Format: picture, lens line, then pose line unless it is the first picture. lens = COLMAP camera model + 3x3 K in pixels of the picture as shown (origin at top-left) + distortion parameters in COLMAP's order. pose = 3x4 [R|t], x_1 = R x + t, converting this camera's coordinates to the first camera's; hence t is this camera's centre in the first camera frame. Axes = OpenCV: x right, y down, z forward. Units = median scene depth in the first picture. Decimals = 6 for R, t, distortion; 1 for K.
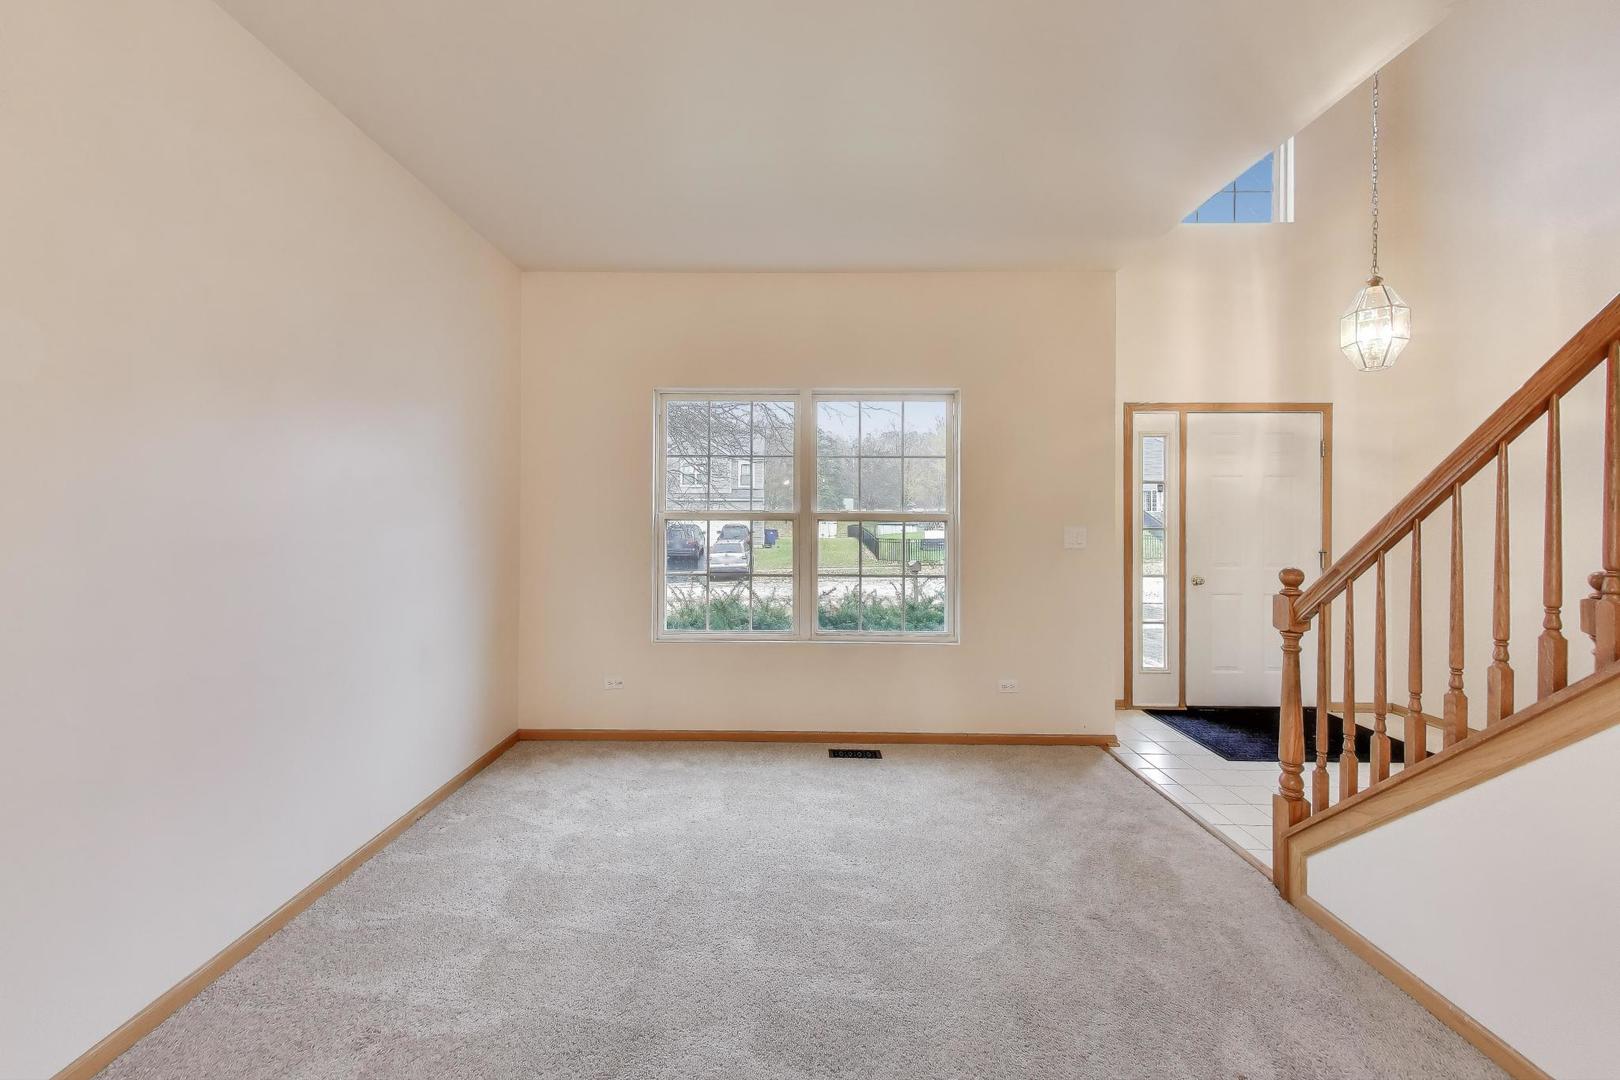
lens RADIAL K [[683.4, 0, 803.2], [0, 683.4, 510.2], [0, 0, 1]] dist [0.000161, 0.000004]
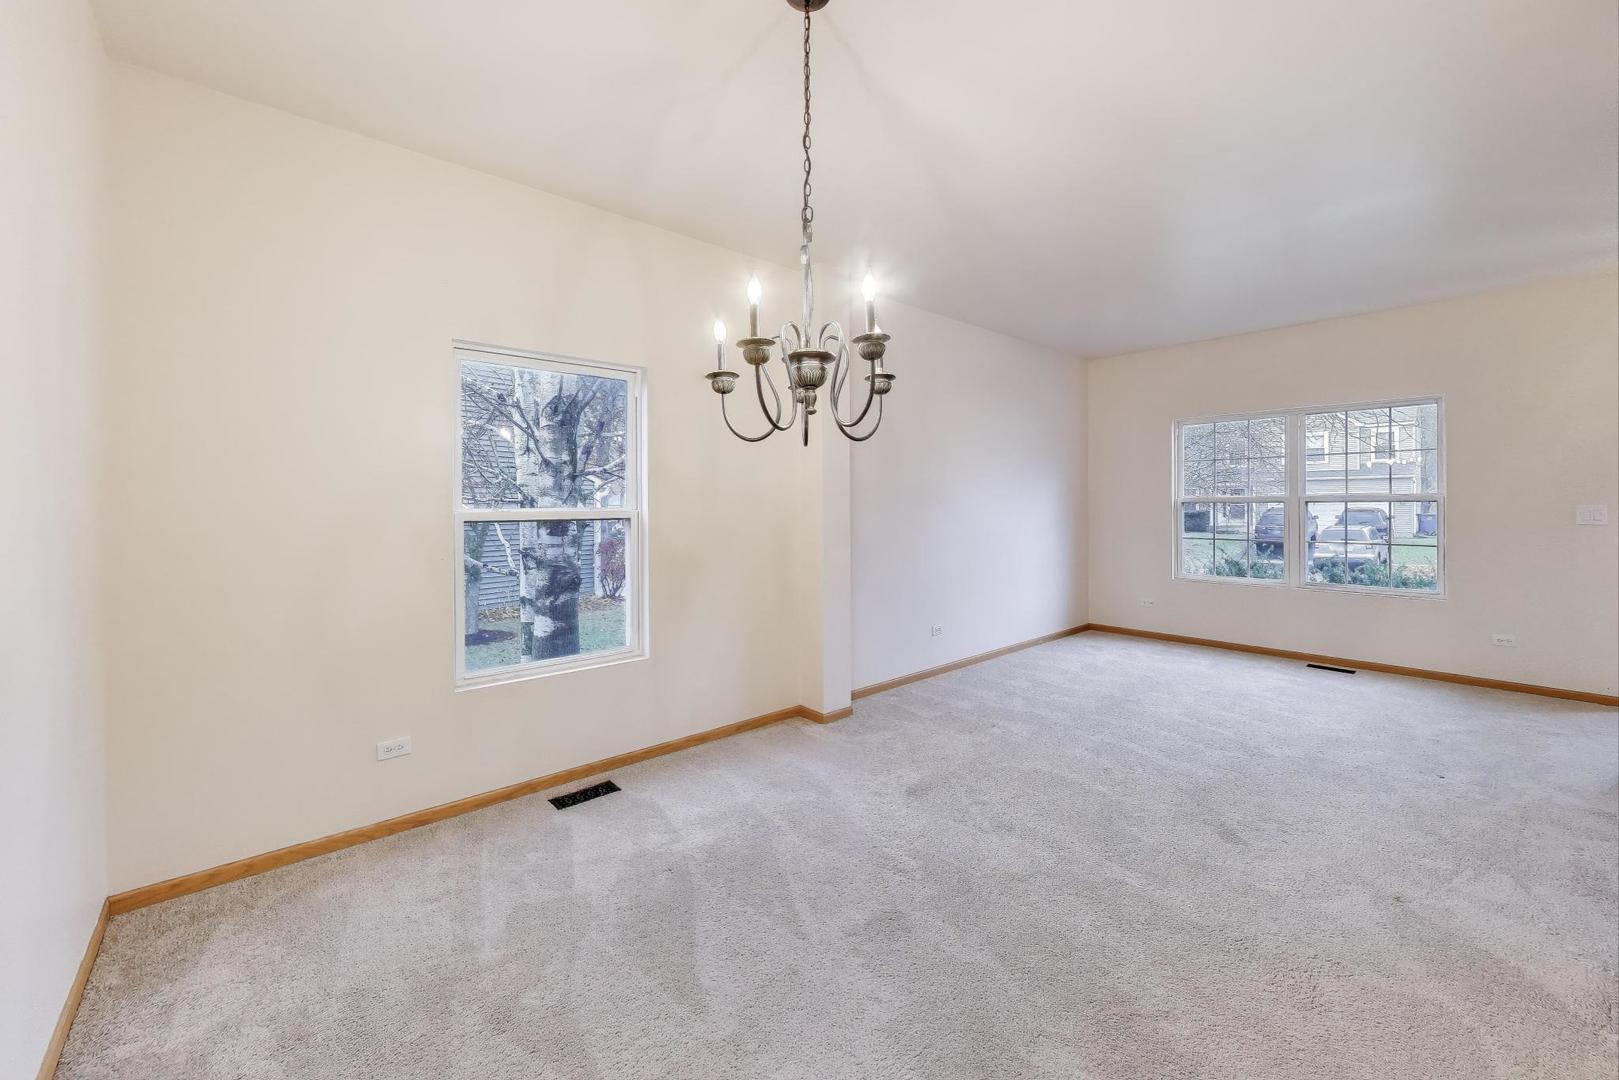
lens RADIAL K [[682.9, 0, 802.7], [0, 682.9, 510.2], [0, 0, 1]] dist [0.000161, 0.000004]
pose [[0.686680, -0.002904, -0.726954, 0.332428], [0.019027, 0.999721, 0.013979, -0.007280], [0.726711, -0.023431, 0.686544, -0.694102]]
